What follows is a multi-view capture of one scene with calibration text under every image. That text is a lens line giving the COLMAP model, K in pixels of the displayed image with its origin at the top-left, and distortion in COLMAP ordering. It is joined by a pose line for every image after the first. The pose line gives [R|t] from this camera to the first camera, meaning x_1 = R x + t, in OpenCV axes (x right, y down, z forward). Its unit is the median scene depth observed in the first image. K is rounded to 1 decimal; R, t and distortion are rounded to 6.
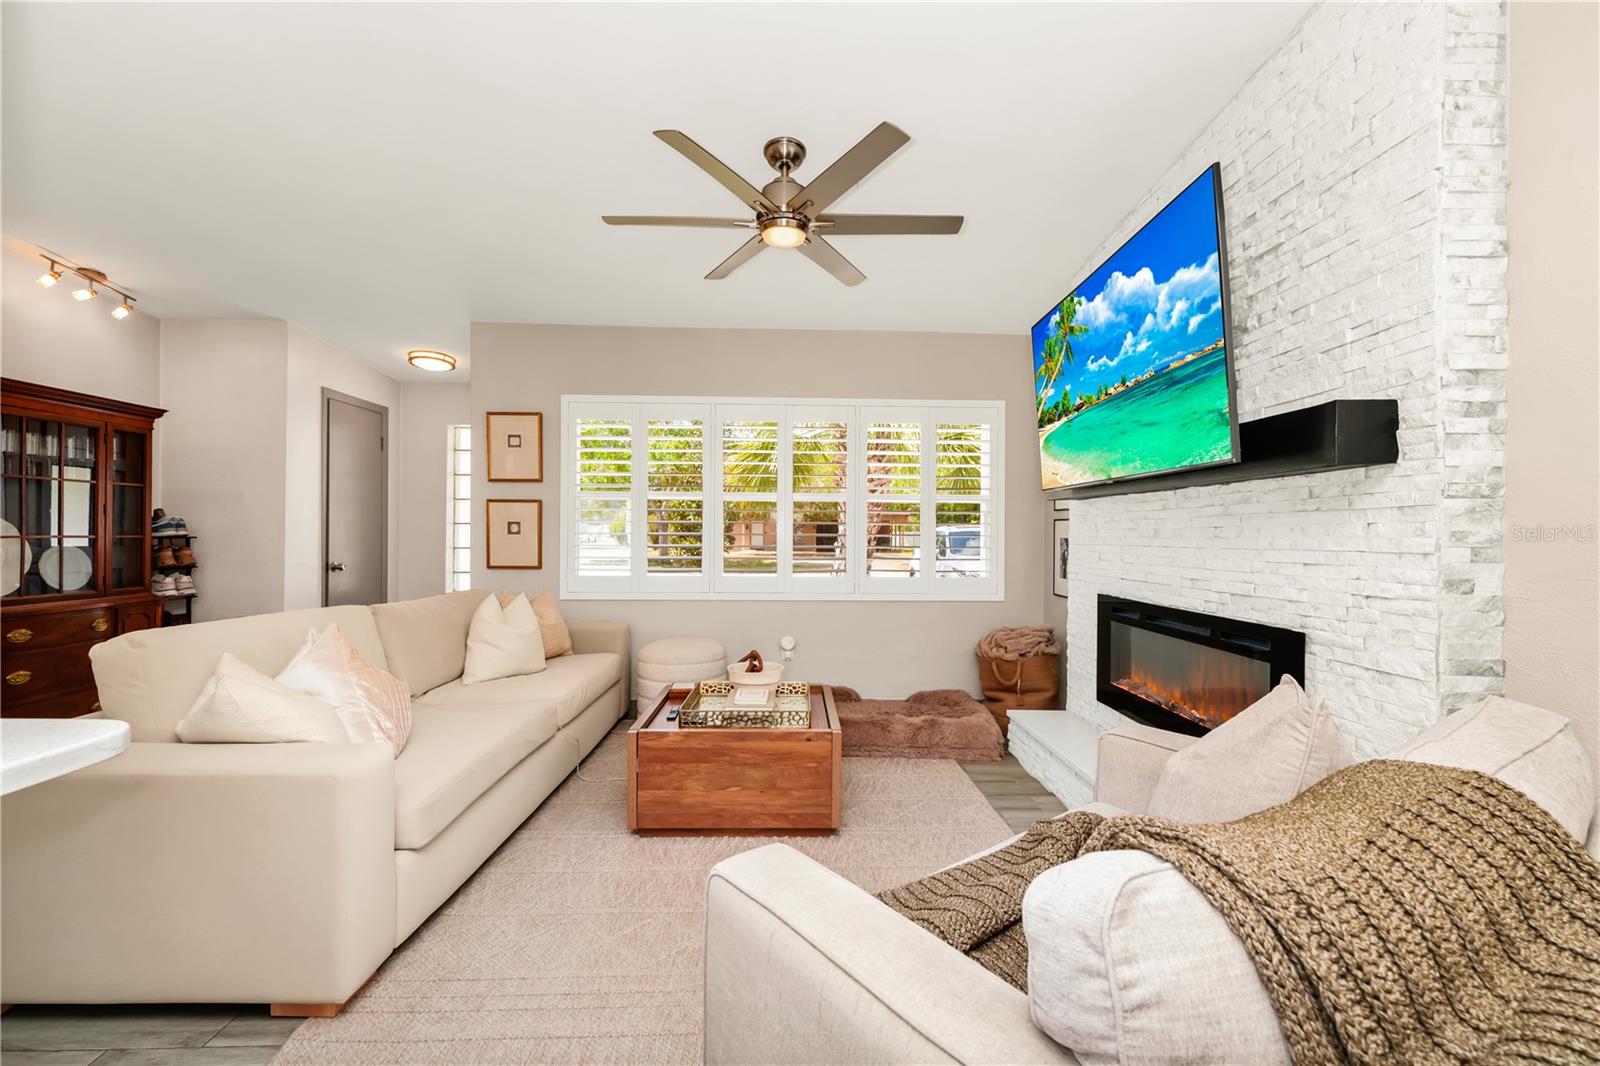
lens RADIAL K [[662.1, 0, 800.0], [0, 662.1, 533.0], [0, 0, 1]] dist [-0.002319, 0.000103]
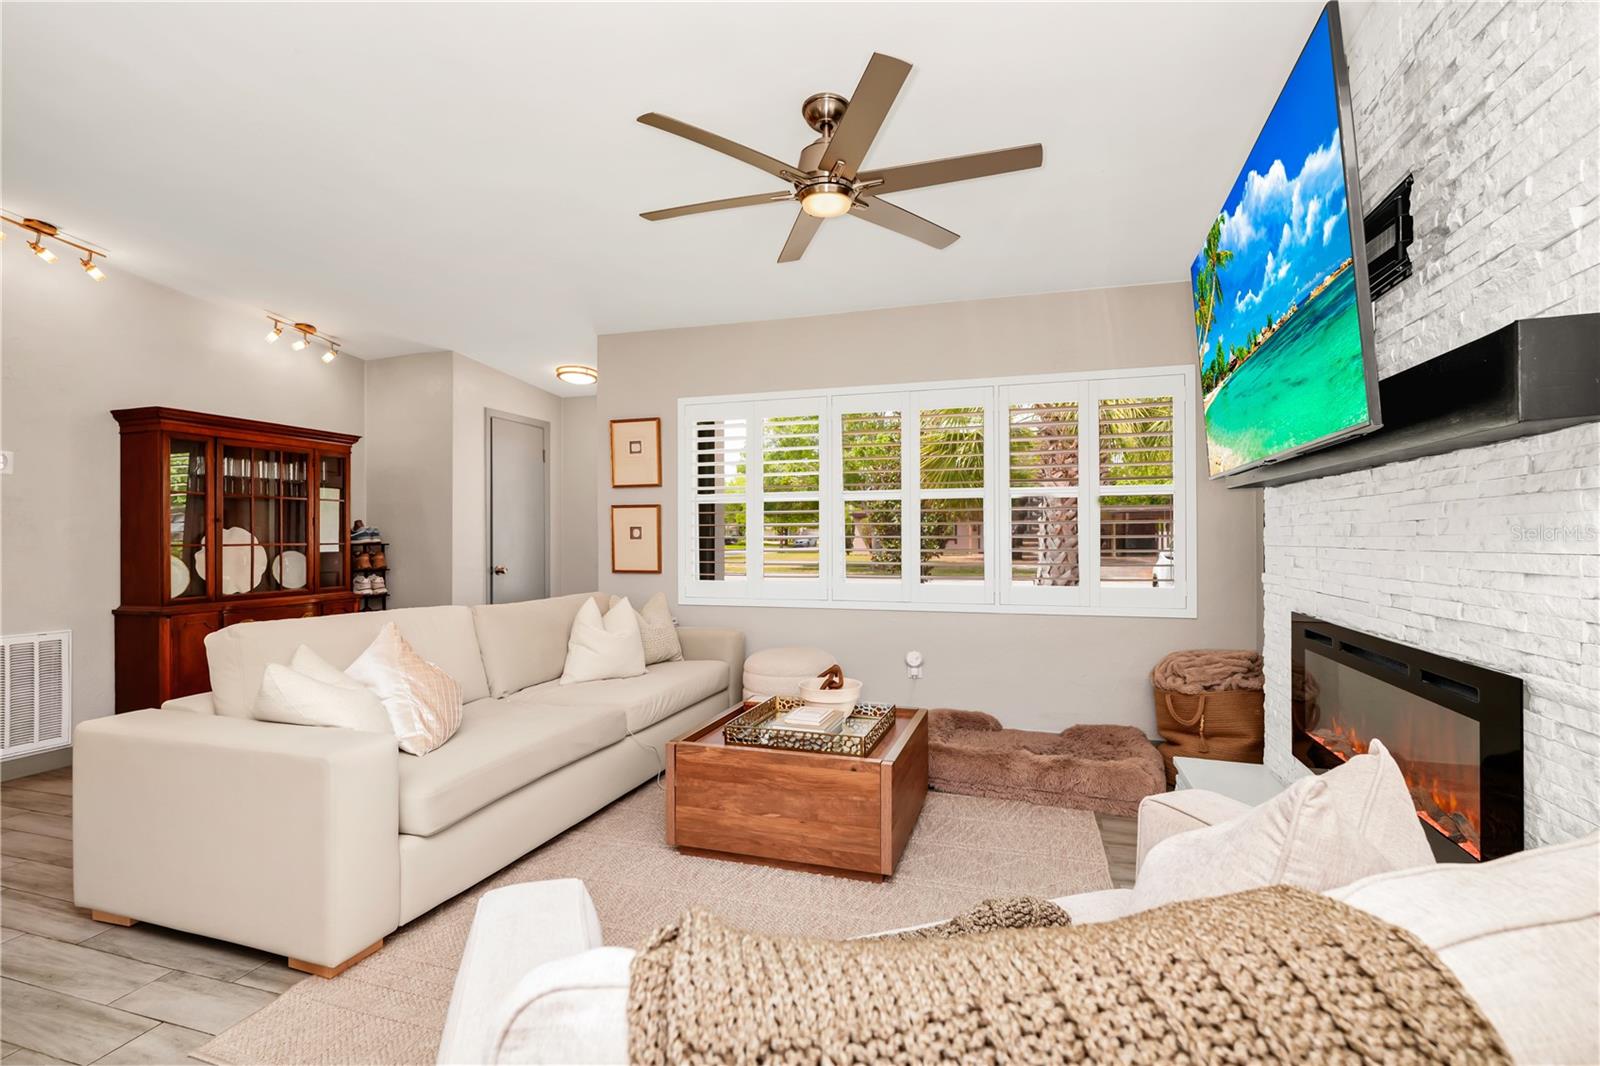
lens RADIAL K [[713.1, 0, 800.0], [0, 713.1, 533.0], [0, 0, 1]] dist [-0.000324, -0.000786]
pose [[0.944569, -0.011736, -0.328103, 0.260493], [0.010596, 0.999930, -0.005264, 0.001653], [0.328141, 0.001495, 0.944627, 0.079032]]
